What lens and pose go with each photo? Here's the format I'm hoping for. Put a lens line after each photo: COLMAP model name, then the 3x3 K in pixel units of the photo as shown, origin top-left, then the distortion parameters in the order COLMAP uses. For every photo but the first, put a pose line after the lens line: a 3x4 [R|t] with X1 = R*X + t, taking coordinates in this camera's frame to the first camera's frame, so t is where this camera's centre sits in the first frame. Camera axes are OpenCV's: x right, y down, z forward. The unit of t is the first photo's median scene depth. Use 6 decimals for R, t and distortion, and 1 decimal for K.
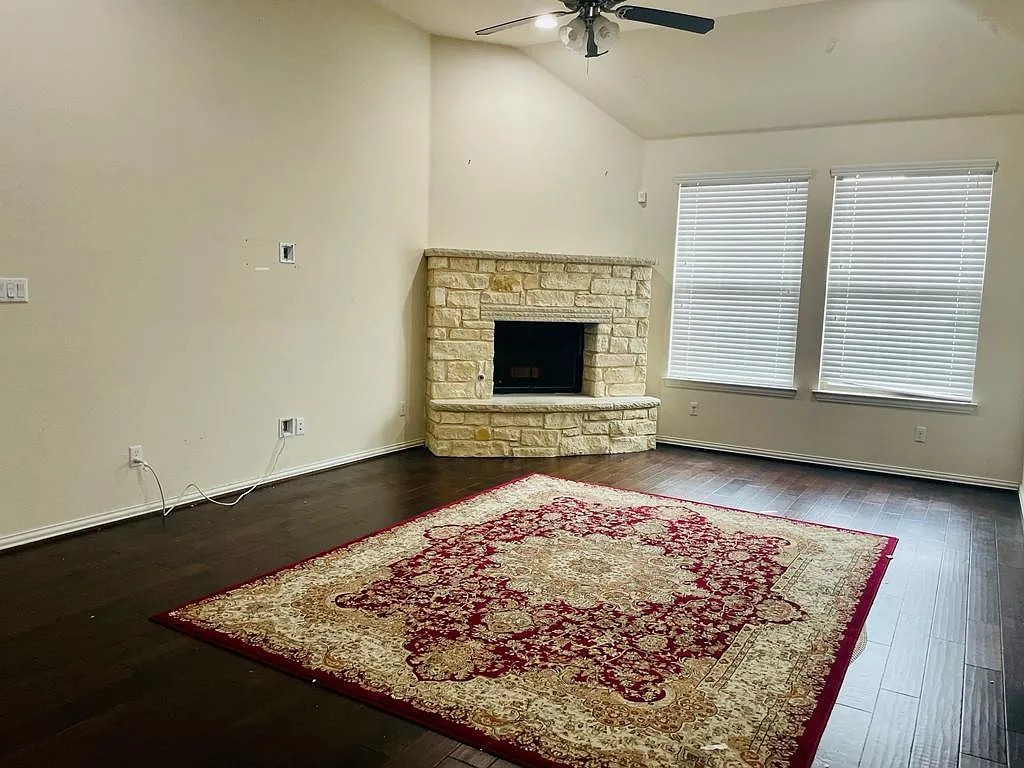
lens RADIAL K [[767.9, 0, 512.0], [0, 767.9, 384.0], [0, 0, 1]] dist [-0.000342, 0.001742]
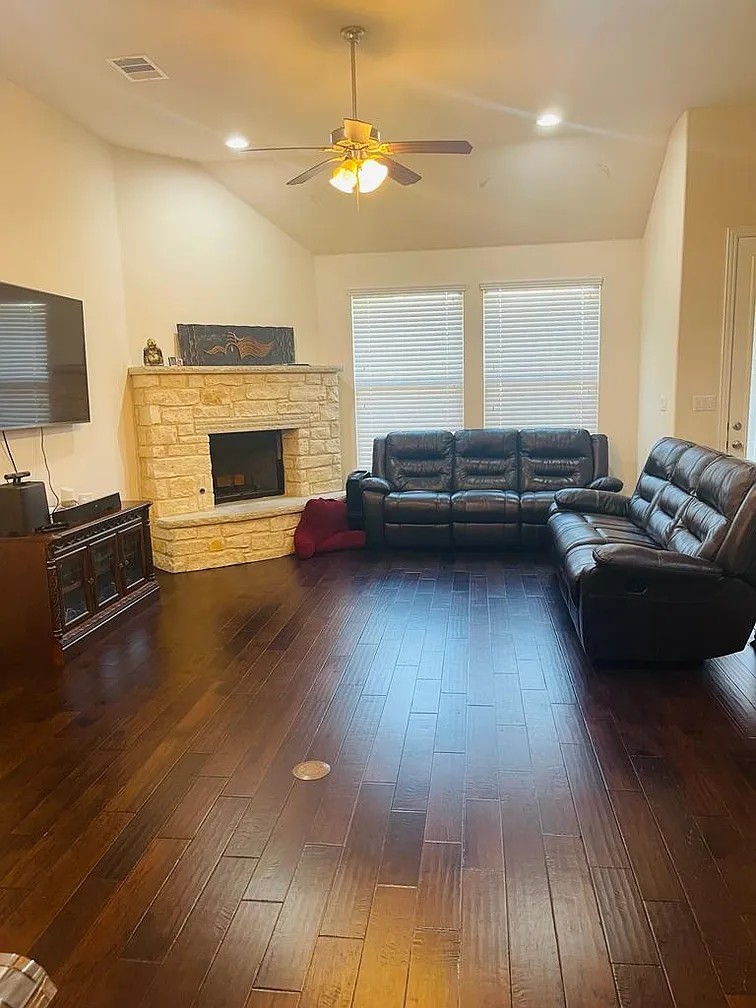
lens RADIAL K [[755.9, 0, 378.0], [0, 755.9, 504.0], [0, 0, 1]] dist [-0.000342, 0.001742]
pose [[0.911652, -0.119487, 0.393210, -0.224394], [0.105342, 0.992775, 0.057448, -0.023992], [-0.397234, -0.010951, 0.917652, -0.016192]]
